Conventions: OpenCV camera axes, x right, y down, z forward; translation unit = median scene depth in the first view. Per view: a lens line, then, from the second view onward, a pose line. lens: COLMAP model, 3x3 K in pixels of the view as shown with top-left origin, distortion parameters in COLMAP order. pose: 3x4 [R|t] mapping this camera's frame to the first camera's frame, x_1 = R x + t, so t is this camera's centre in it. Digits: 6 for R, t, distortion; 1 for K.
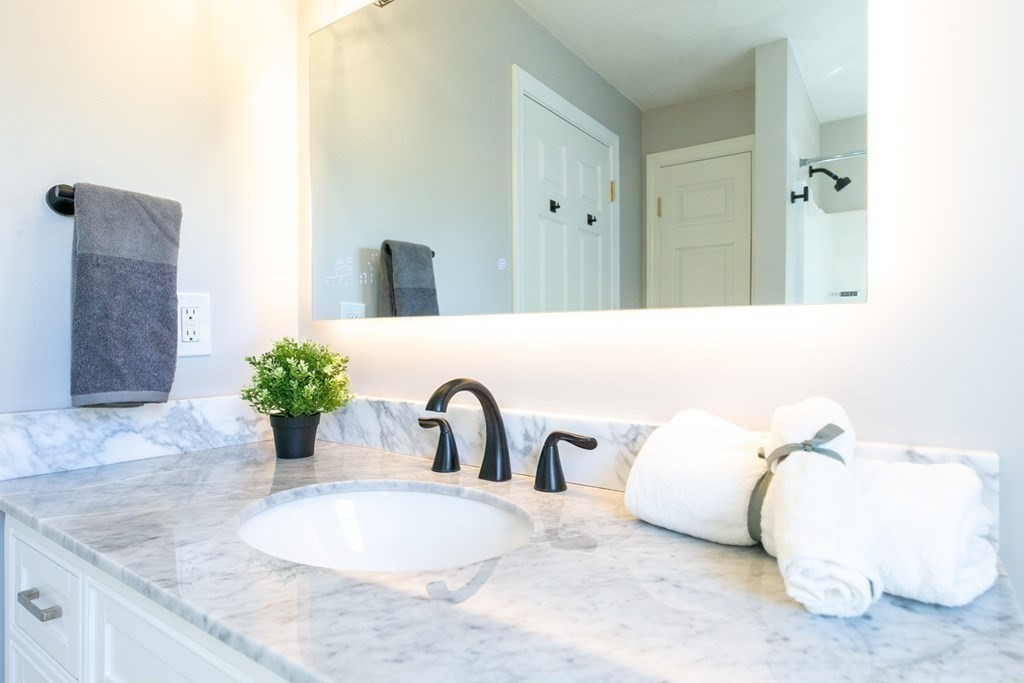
lens RADIAL K [[562.2, 0, 514.3], [0, 562.2, 333.4], [0, 0, 1]] dist [-0.011555, 0.000669]
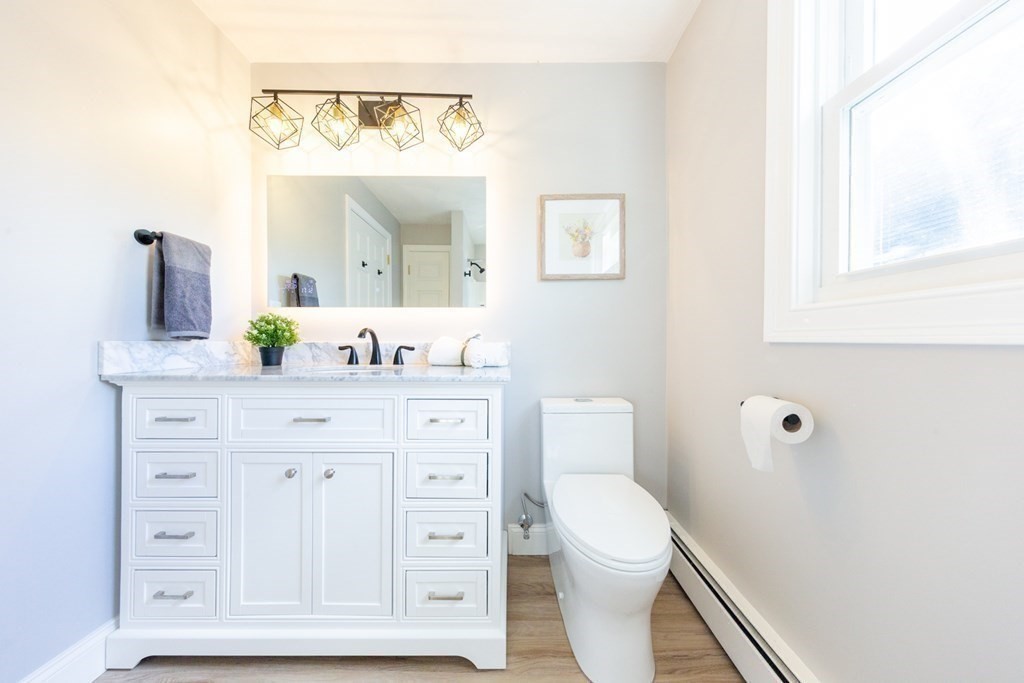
lens RADIAL K [[322.2, 0, 516.0], [0, 322.2, 343.3], [0, 0, 1]] dist [0.001496, -0.000350]
pose [[0.805856, -0.000708, 0.592111, -0.387385], [-0.007655, 0.999903, 0.011614, 0.111875], [-0.592062, -0.013892, 0.805773, -0.676967]]
